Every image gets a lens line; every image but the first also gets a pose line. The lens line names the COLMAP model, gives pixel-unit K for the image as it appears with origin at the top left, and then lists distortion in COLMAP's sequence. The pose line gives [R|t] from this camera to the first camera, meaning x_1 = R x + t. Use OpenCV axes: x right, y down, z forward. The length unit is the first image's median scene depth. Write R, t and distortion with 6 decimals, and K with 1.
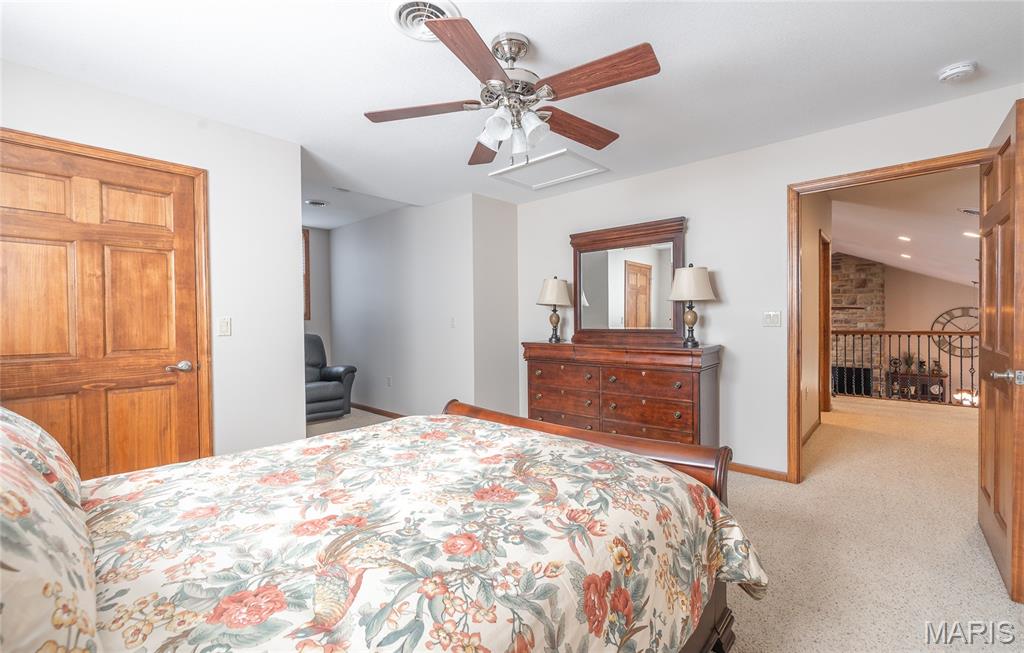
lens RADIAL K [[434.8, 0, 505.3], [0, 434.8, 328.6], [0, 0, 1]] dist [0.000968, 0.000330]
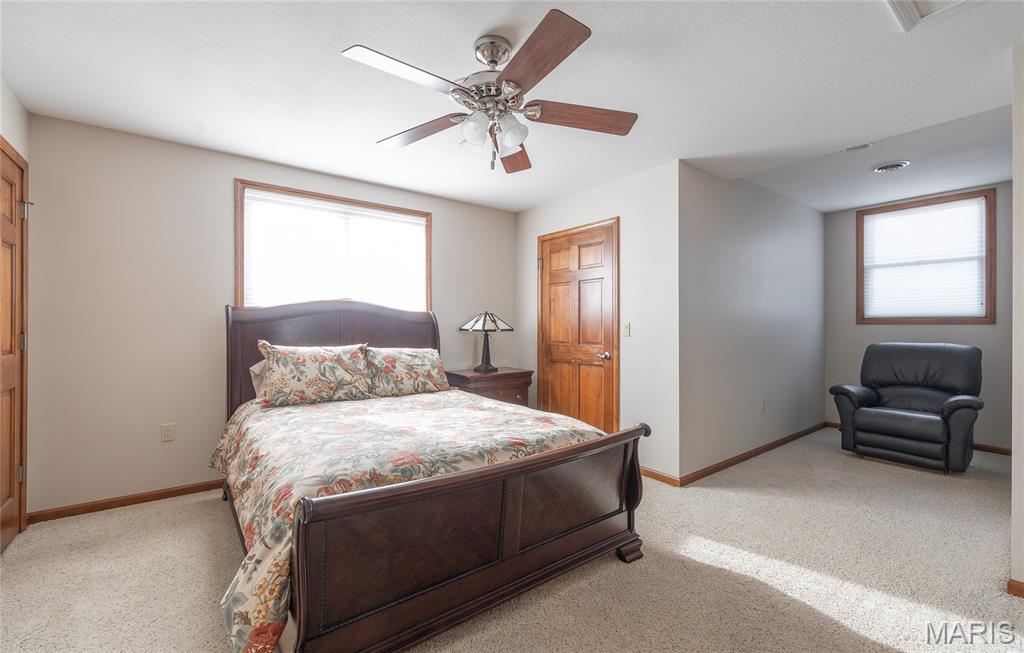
lens RADIAL K [[434.8, 0, 508.4], [0, 434.8, 324.1], [0, 0, 1]] dist [0.000968, 0.000330]
pose [[-0.153747, 0.005960, -0.988092, 1.179896], [-0.022748, 0.999695, 0.009570, -0.039580], [0.987848, 0.023949, -0.153565, 1.433720]]
